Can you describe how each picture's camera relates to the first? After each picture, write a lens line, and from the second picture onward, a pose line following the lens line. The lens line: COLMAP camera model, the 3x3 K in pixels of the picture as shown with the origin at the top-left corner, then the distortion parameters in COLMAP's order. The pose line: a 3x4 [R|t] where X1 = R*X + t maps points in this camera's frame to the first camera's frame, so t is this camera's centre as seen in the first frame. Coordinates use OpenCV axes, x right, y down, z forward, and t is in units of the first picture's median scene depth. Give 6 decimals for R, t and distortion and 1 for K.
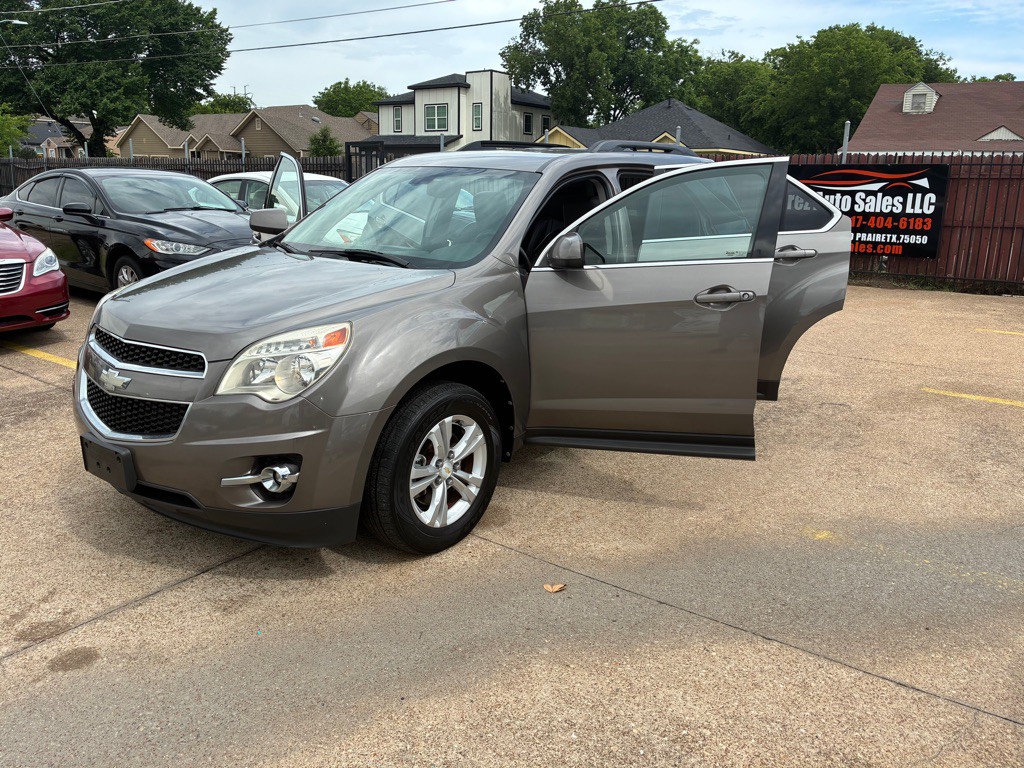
lens RADIAL K [[773.5, 0, 523.0], [0, 773.5, 382.4], [0, 0, 1]] dist [0.054011, -0.076587]
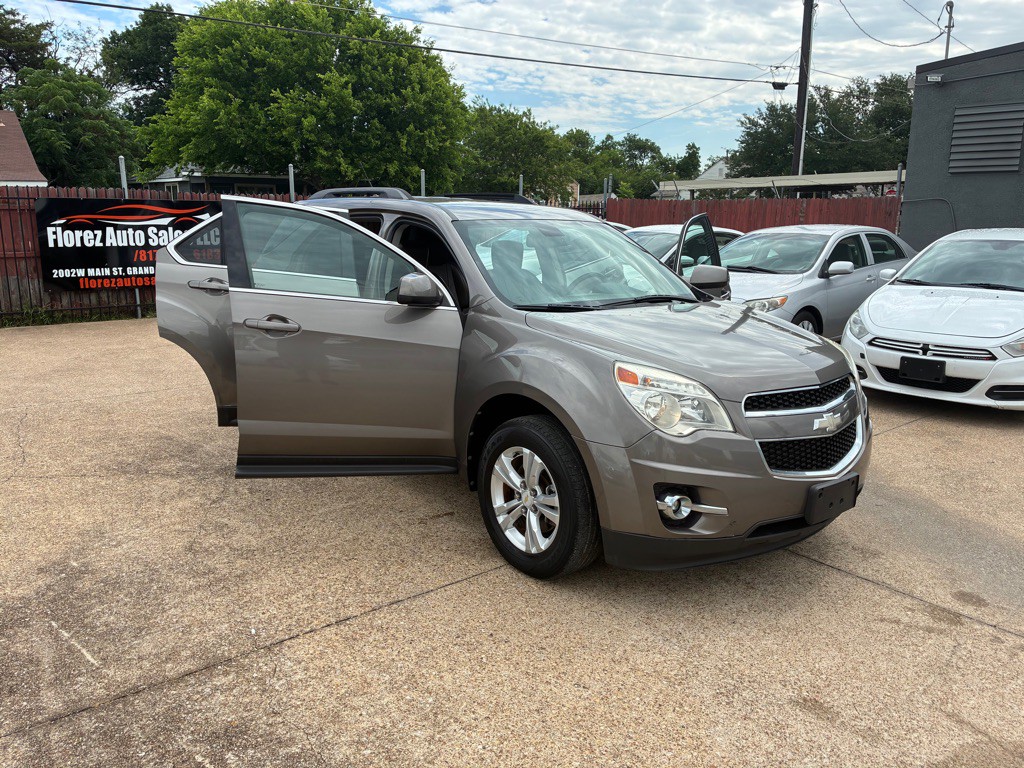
lens RADIAL K [[773.5, 0, 517.1], [0, 773.5, 376.7], [0, 0, 1]] dist [0.054011, -0.076587]
pose [[0.247249, -0.208178, 0.946324, -1.173141], [0.241392, 0.959088, 0.147917, -0.235830], [-0.938402, 0.191863, 0.287387, 0.764615]]
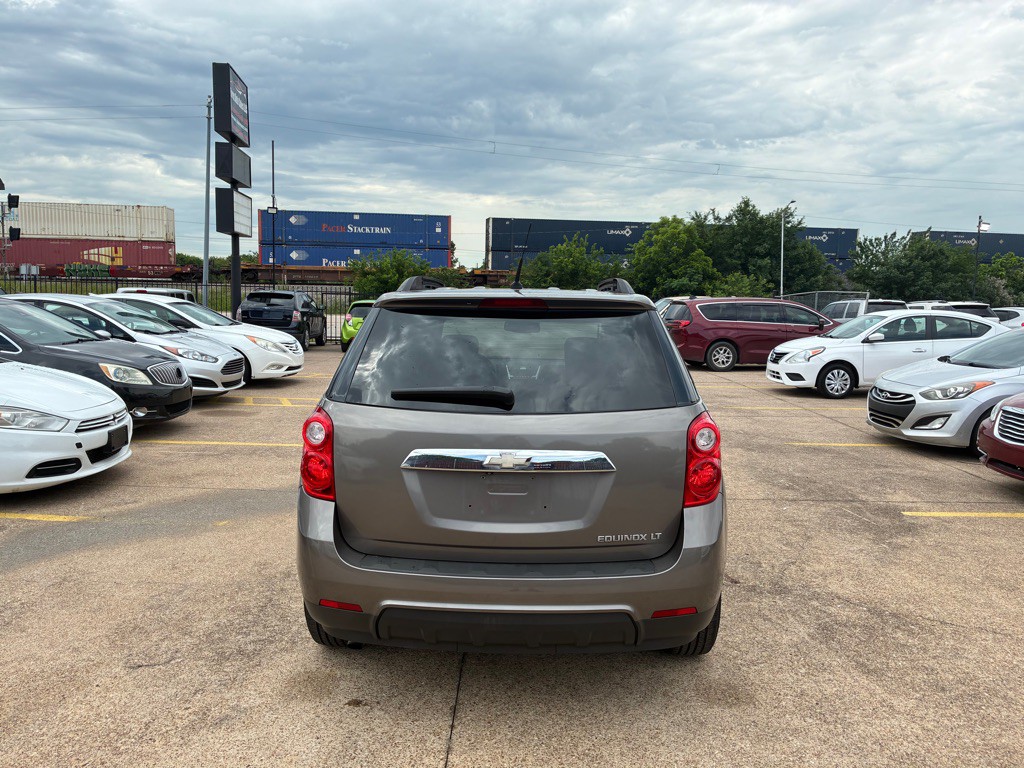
lens RADIAL K [[773.5, 0, 517.2], [0, 773.5, 378.2], [0, 0, 1]] dist [0.054011, -0.076587]
pose [[-0.814991, 0.027590, -0.578816, 0.670862], [-0.180852, 0.936862, 0.299302, -0.558188], [0.550529, 0.348609, -0.758545, 2.027241]]
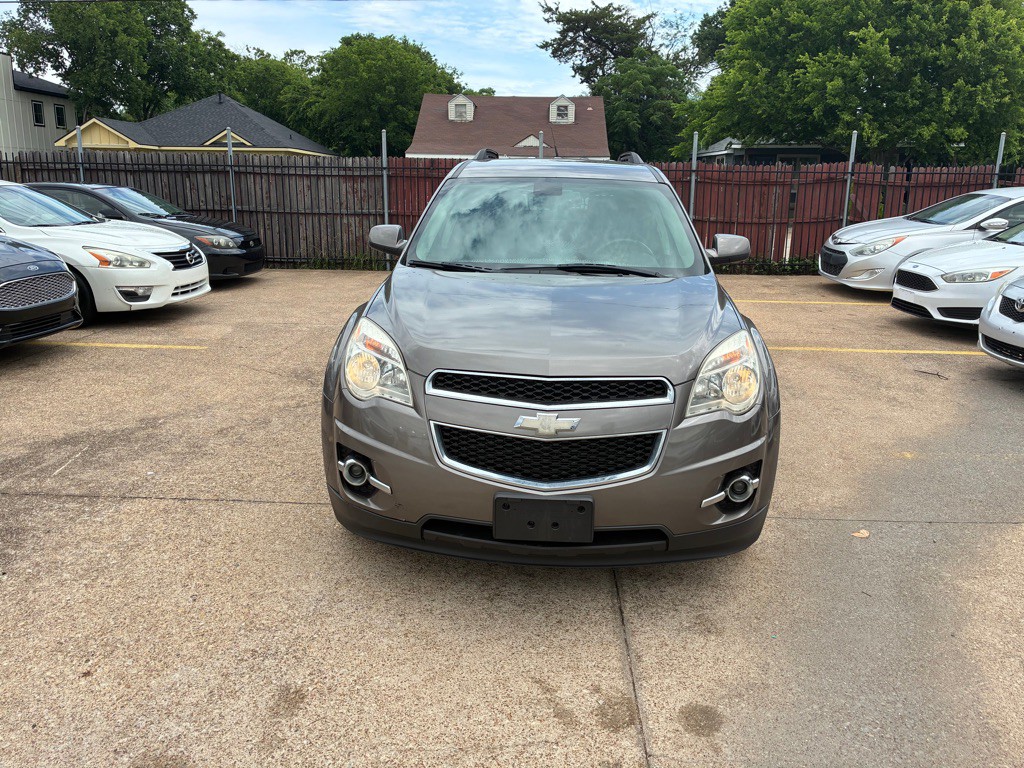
lens RADIAL K [[773.5, 0, 519.1], [0, 773.5, 378.6], [0, 0, 1]] dist [0.054011, -0.076587]
pose [[0.827812, -0.141687, 0.542819, -0.721110], [0.143157, 0.988899, 0.039805, -0.066704], [-0.542433, 0.044757, 0.838906, 0.195444]]
